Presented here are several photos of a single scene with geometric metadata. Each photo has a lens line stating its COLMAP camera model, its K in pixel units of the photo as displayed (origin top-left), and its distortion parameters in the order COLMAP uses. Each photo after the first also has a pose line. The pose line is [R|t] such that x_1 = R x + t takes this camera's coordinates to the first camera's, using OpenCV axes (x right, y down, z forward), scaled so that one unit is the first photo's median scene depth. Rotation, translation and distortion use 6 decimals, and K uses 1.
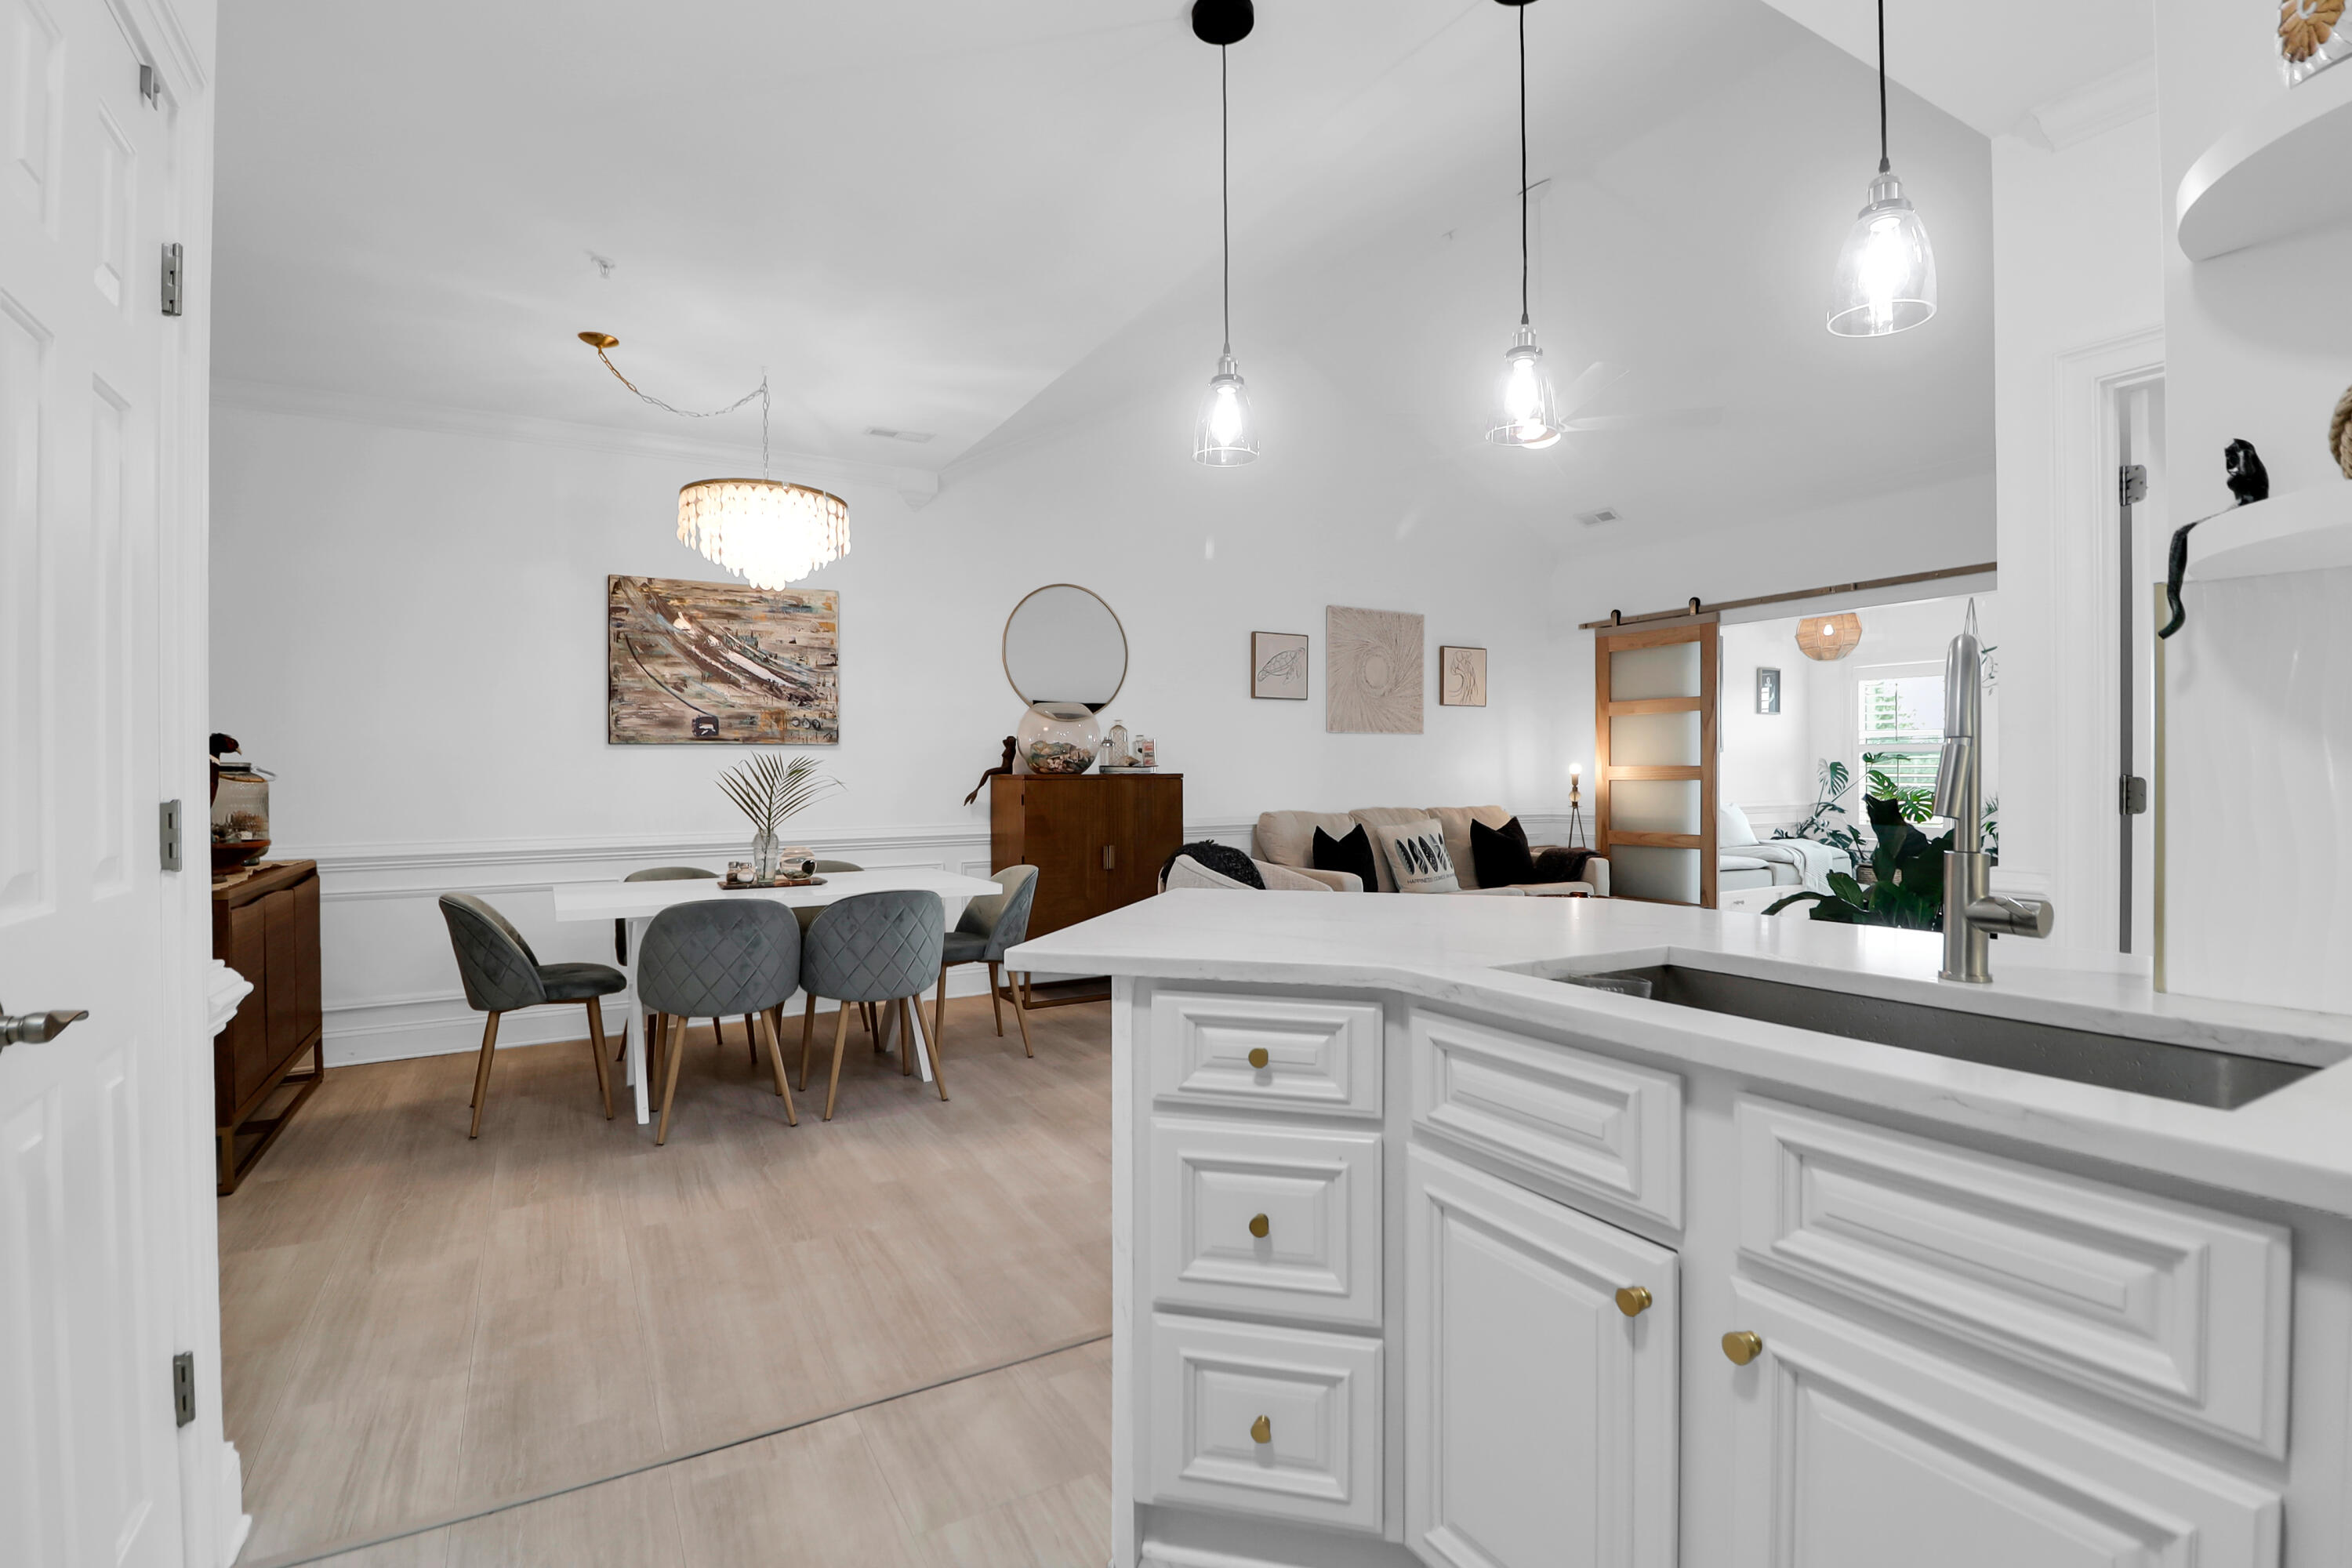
lens RADIAL K [[1097.4, 0, 1174.1], [0, 1097.4, 787.3], [0, 0, 1]] dist [-0.004203, -0.000743]
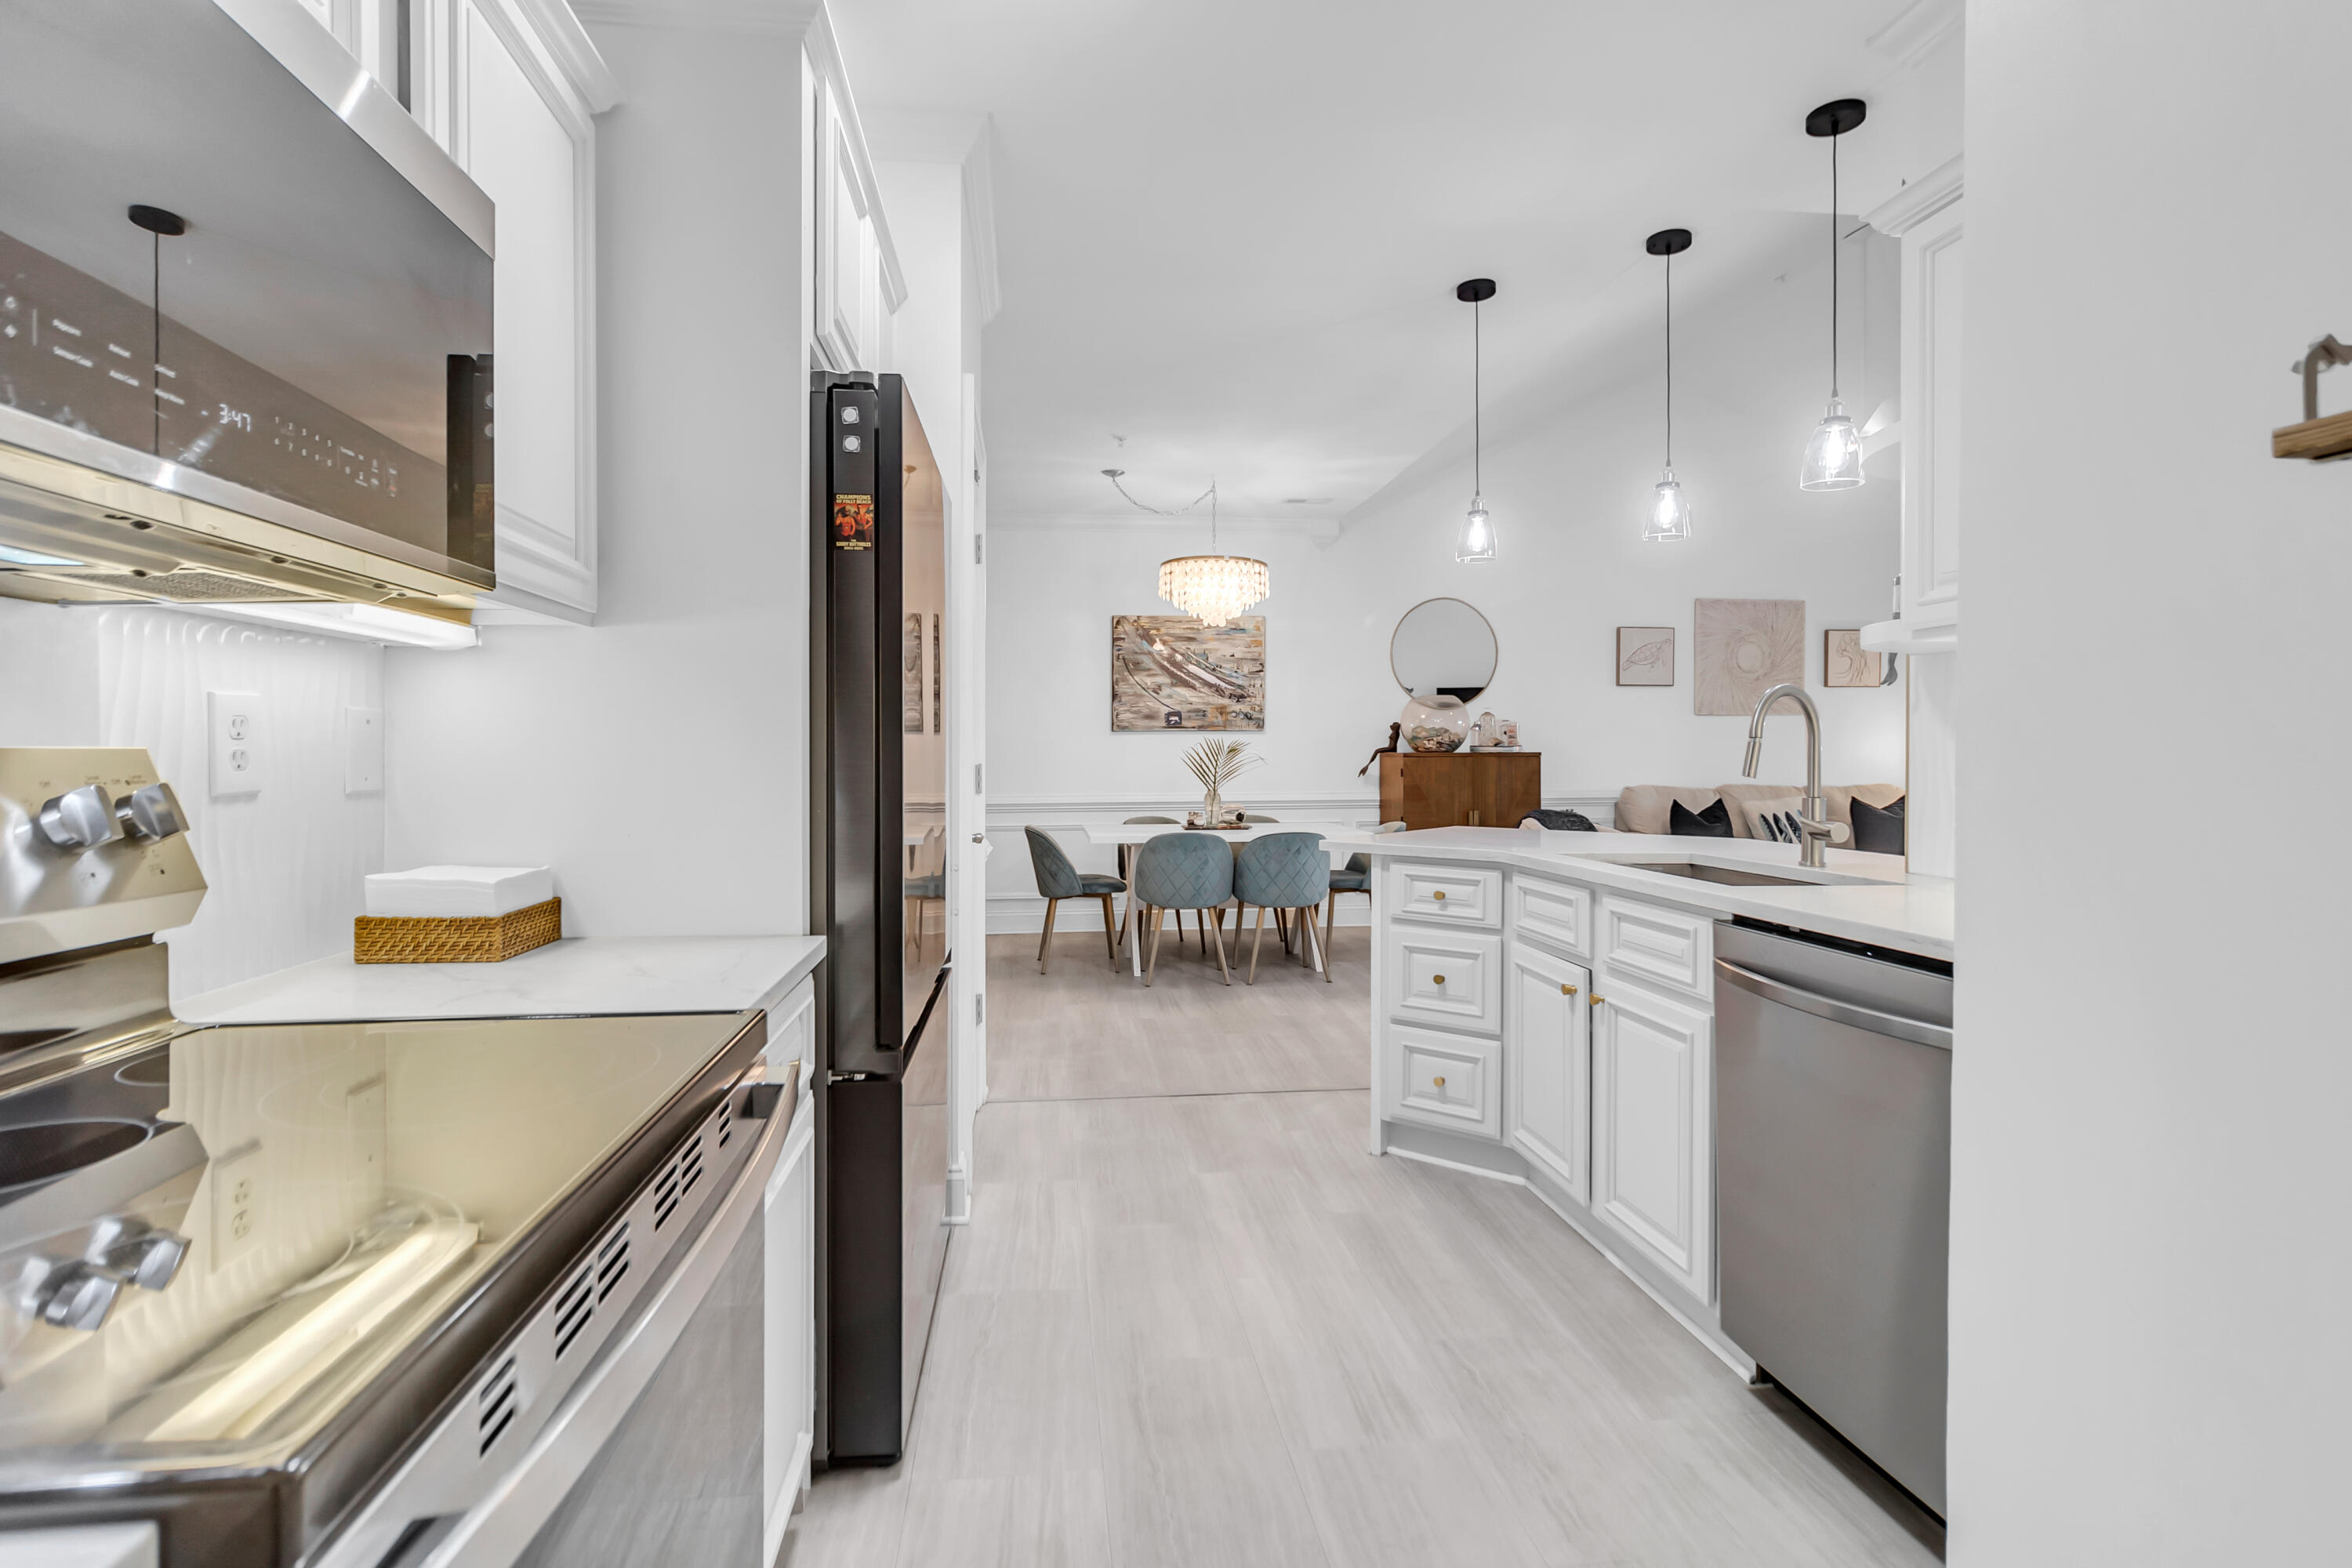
lens RADIAL K [[1042.9, 0, 1143.9], [0, 1042.9, 763.3], [0, 0, 1]] dist [-0.000305, 0.000016]
pose [[0.911177, 0.006473, -0.411963, 0.095467], [-0.006670, 0.999977, 0.000960, 0.001525], [0.411960, 0.001873, 0.911200, -0.248630]]
